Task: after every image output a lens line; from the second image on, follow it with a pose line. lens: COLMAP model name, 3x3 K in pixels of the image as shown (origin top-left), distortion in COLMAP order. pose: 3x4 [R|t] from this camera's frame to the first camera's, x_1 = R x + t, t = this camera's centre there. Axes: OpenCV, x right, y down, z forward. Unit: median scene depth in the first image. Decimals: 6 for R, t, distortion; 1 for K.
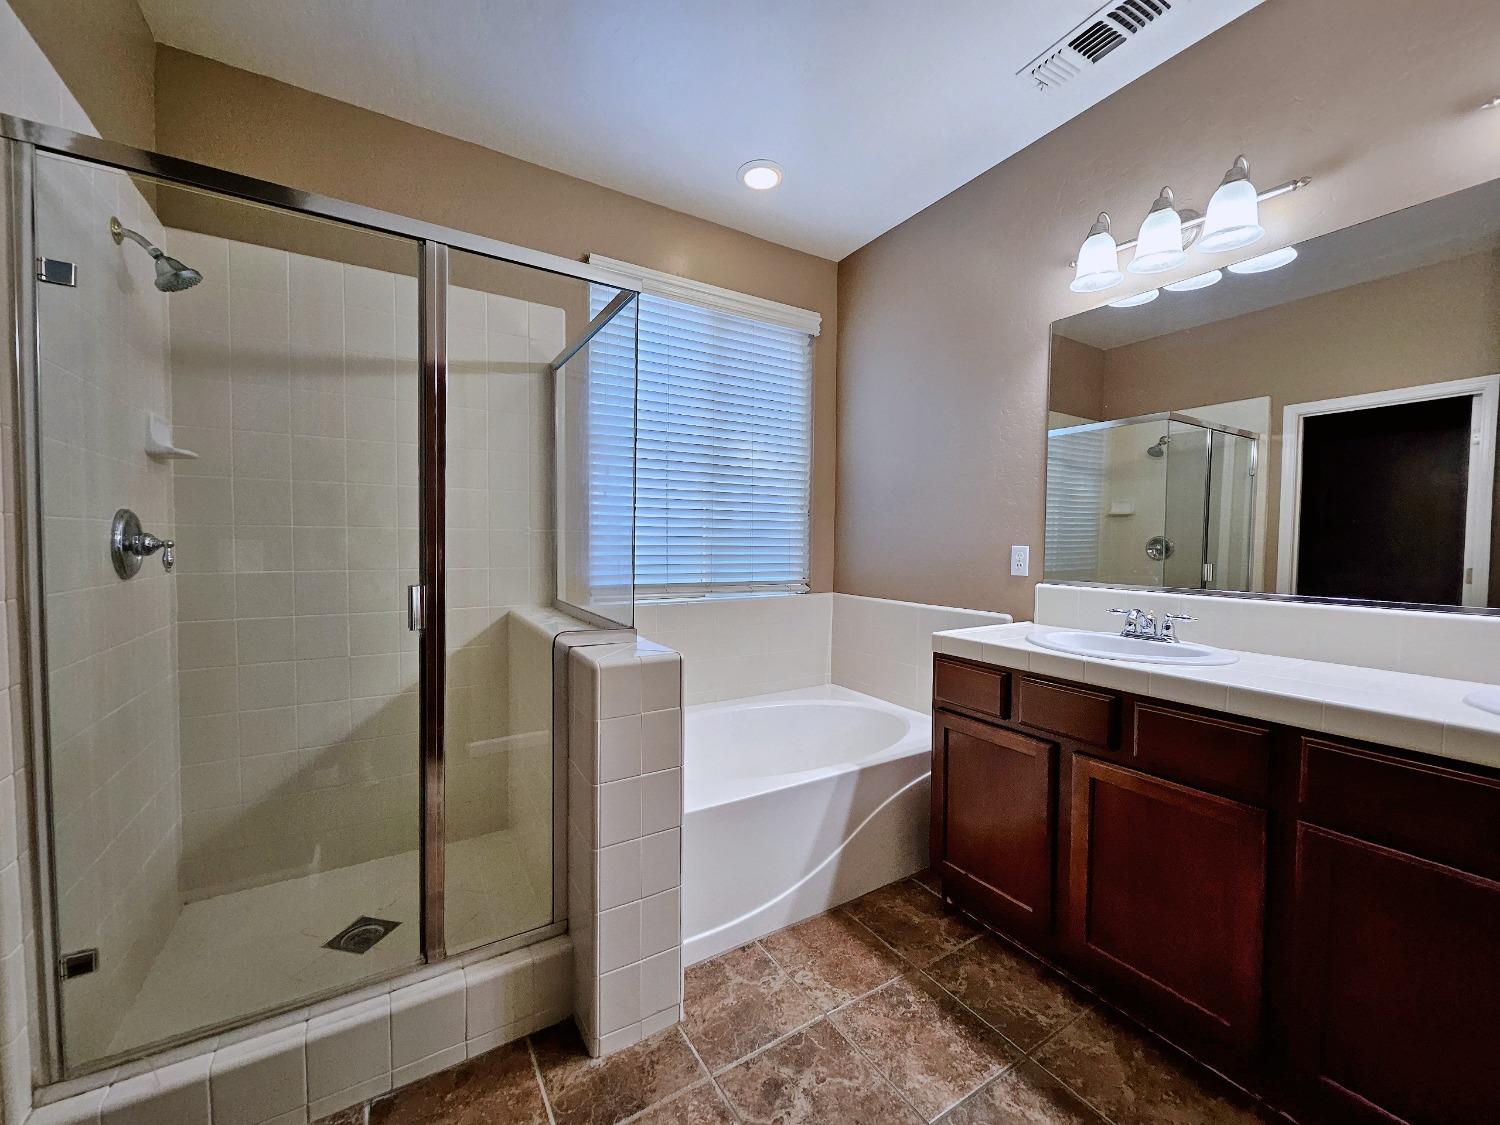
lens RADIAL K [[599.6, 0, 757.6], [0, 599.6, 566.4], [0, 0, 1]] dist [-0.013691, 0.007148]
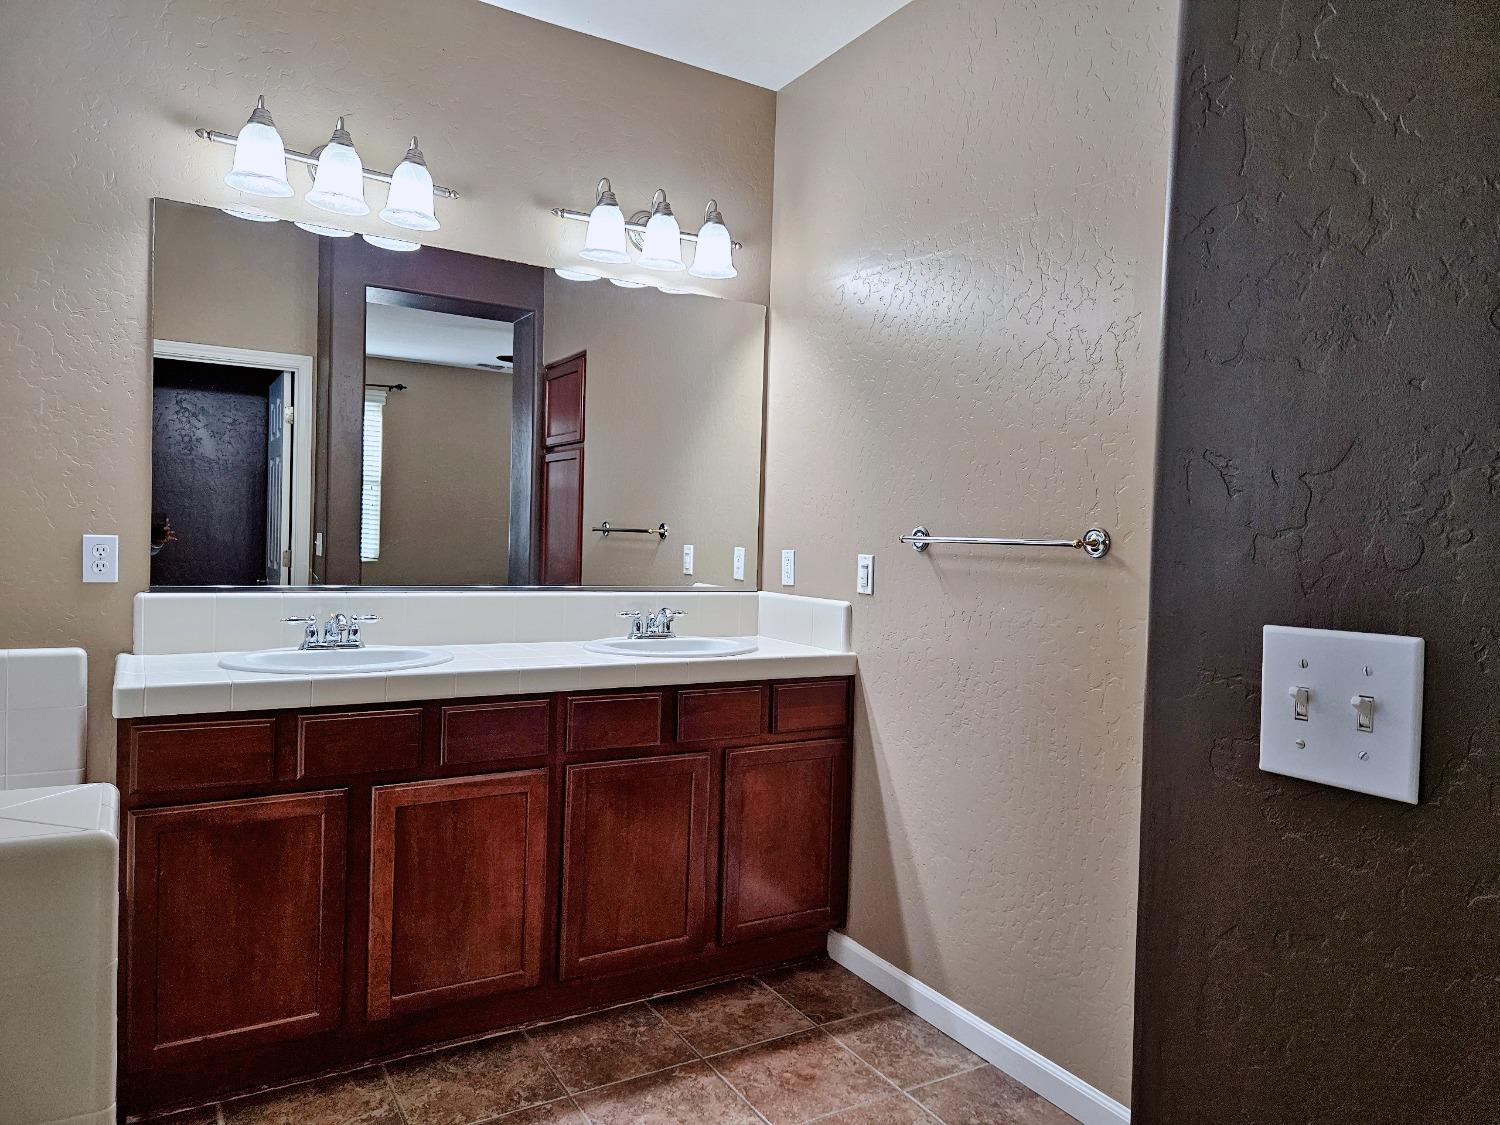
lens RADIAL K [[1011.5, 0, 750.0], [0, 1011.5, 562.5], [0, 0, 1]] dist [0.051215, -0.000260]
pose [[0.024803, -0.039266, 0.998921, -0.805405], [0.006639, 0.999213, 0.039113, -0.054742], [-0.999670, 0.005662, 0.025044, 0.383440]]
